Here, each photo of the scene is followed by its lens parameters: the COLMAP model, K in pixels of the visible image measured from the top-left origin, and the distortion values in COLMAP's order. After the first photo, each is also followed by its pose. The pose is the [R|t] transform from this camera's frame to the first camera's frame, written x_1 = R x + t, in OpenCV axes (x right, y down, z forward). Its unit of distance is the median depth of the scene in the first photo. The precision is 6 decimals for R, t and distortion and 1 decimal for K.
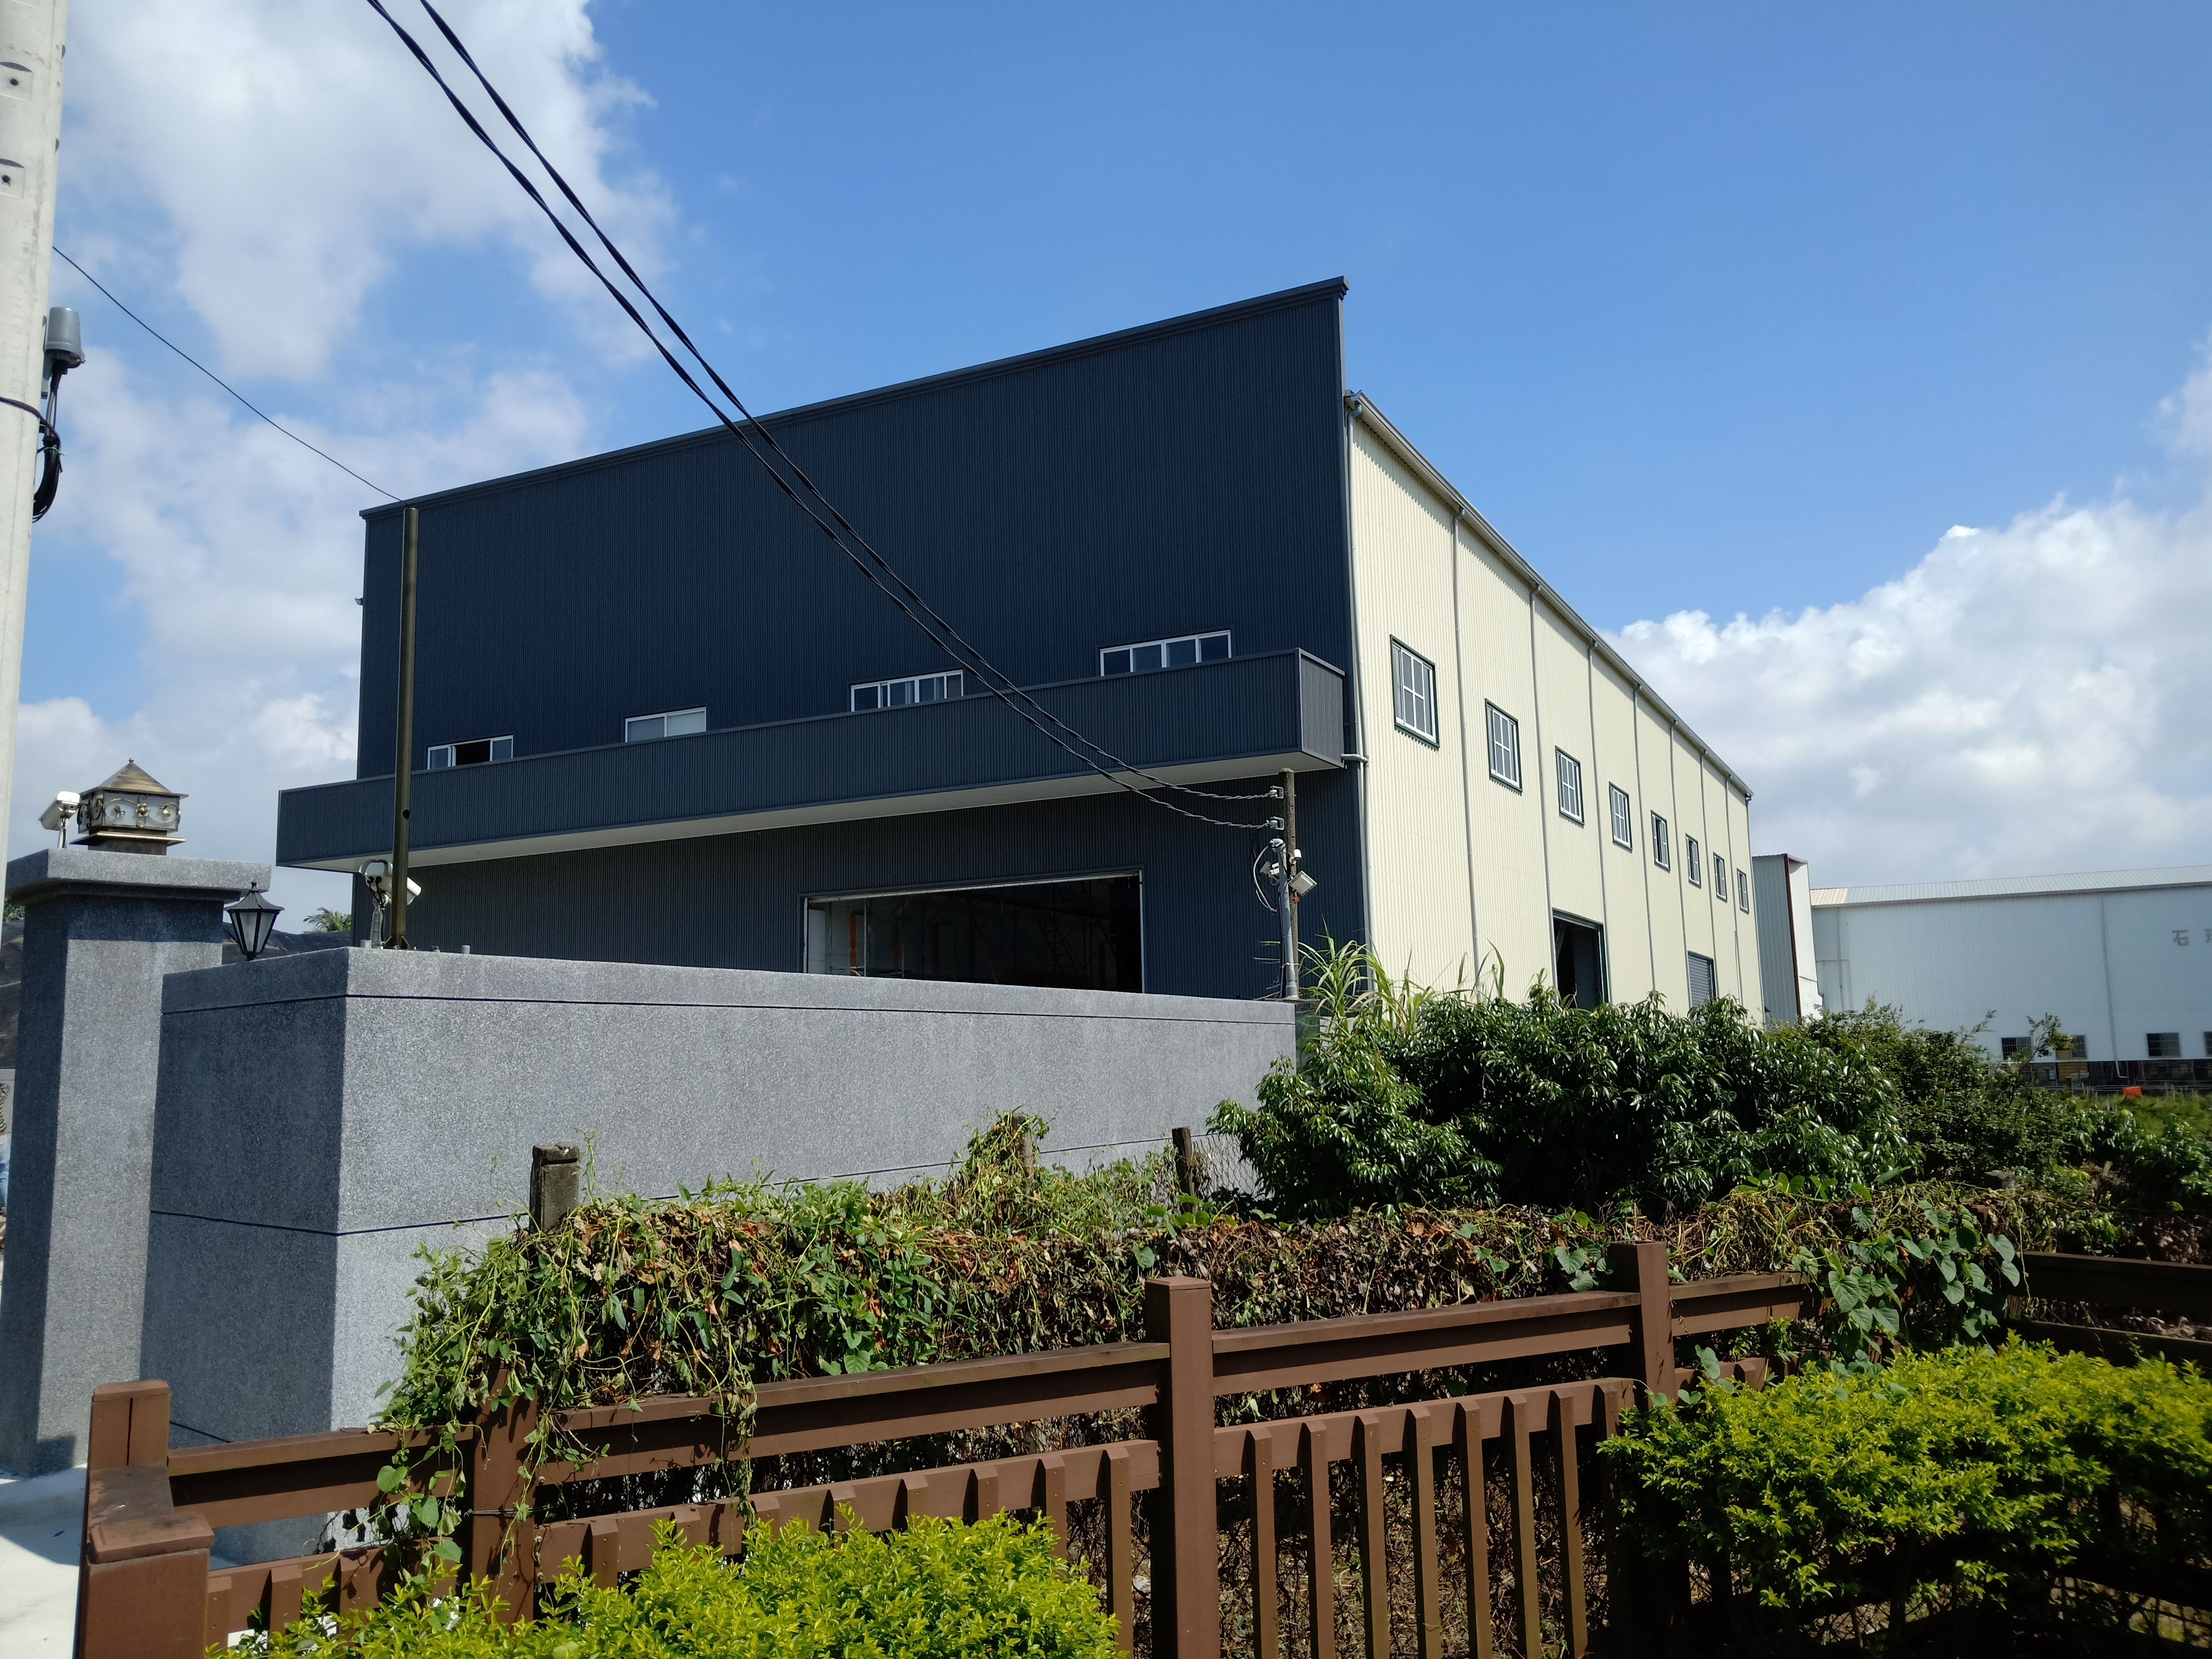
lens RADIAL K [[1750.2, 0, 1102.6], [0, 1750.2, 826.1], [0, 0, 1]] dist [0.087054, -0.170594]
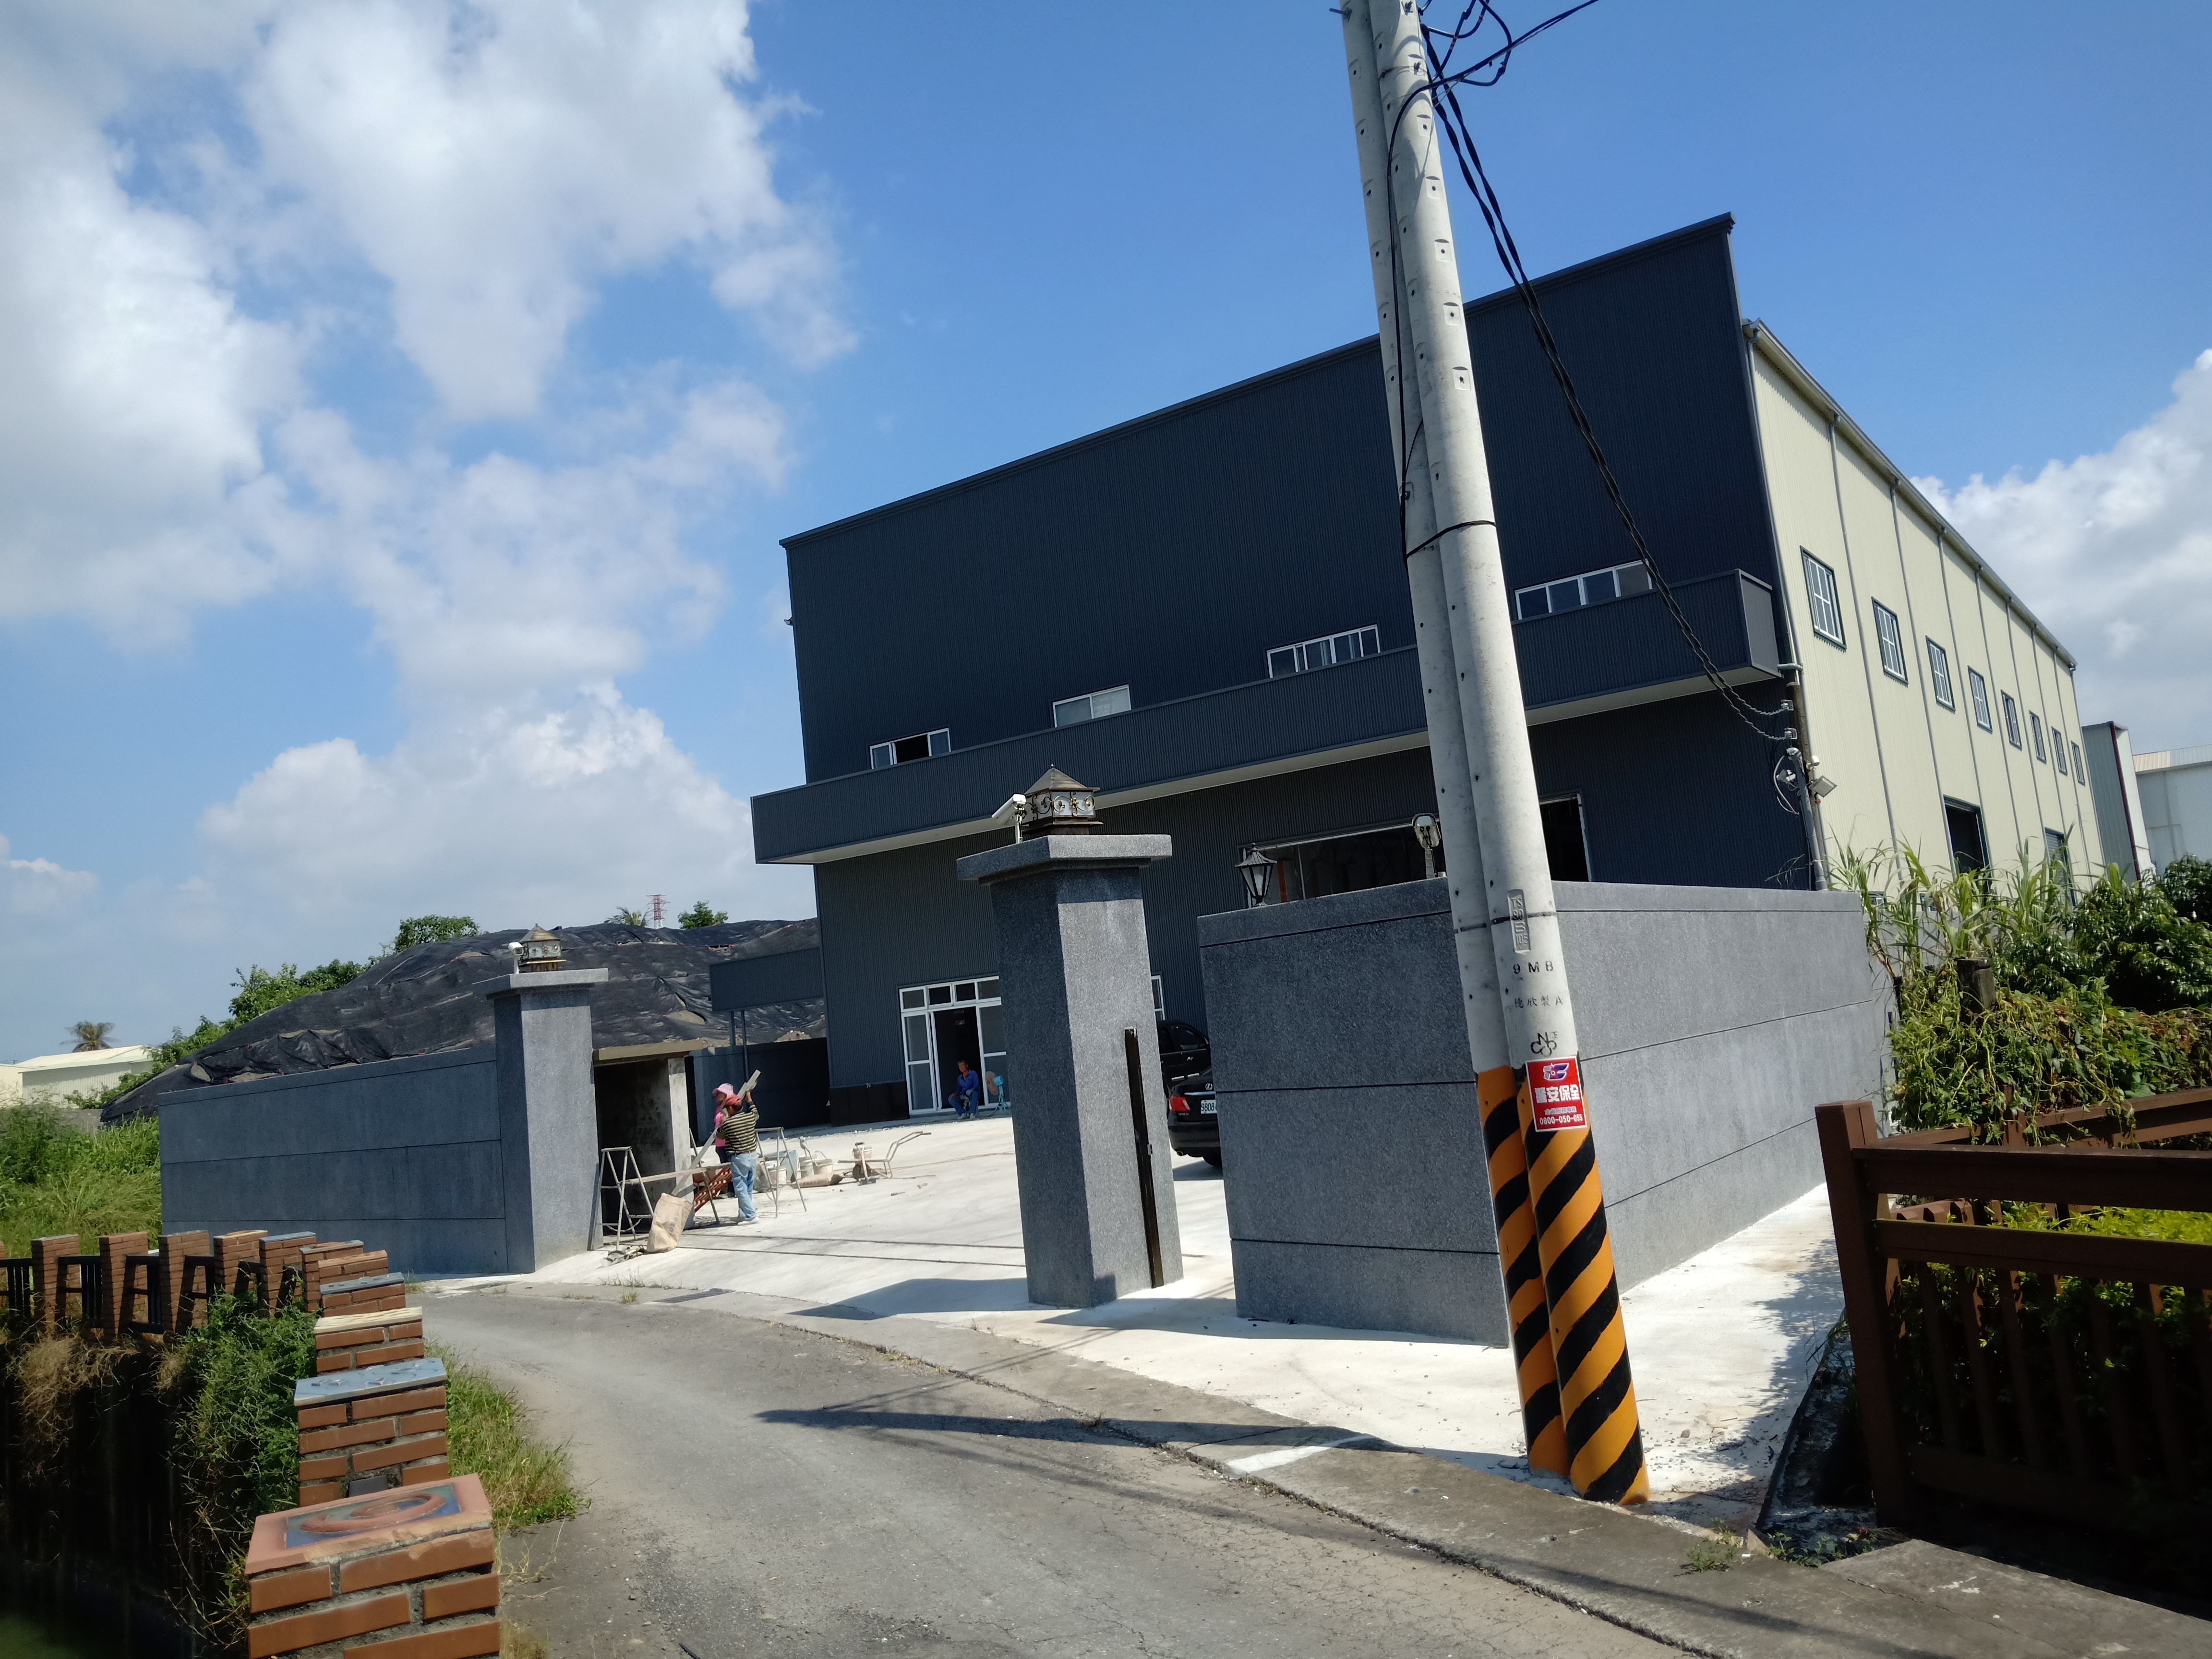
lens RADIAL K [[1739.9, 0, 1073.4], [0, 1739.9, 826.4], [0, 0, 1]] dist [0.088347, -0.160312]
pose [[0.986548, -0.093487, -0.134100, -0.090039], [0.097191, 0.995037, 0.021332, -0.004836], [0.131440, -0.034078, 0.990738, -0.066945]]
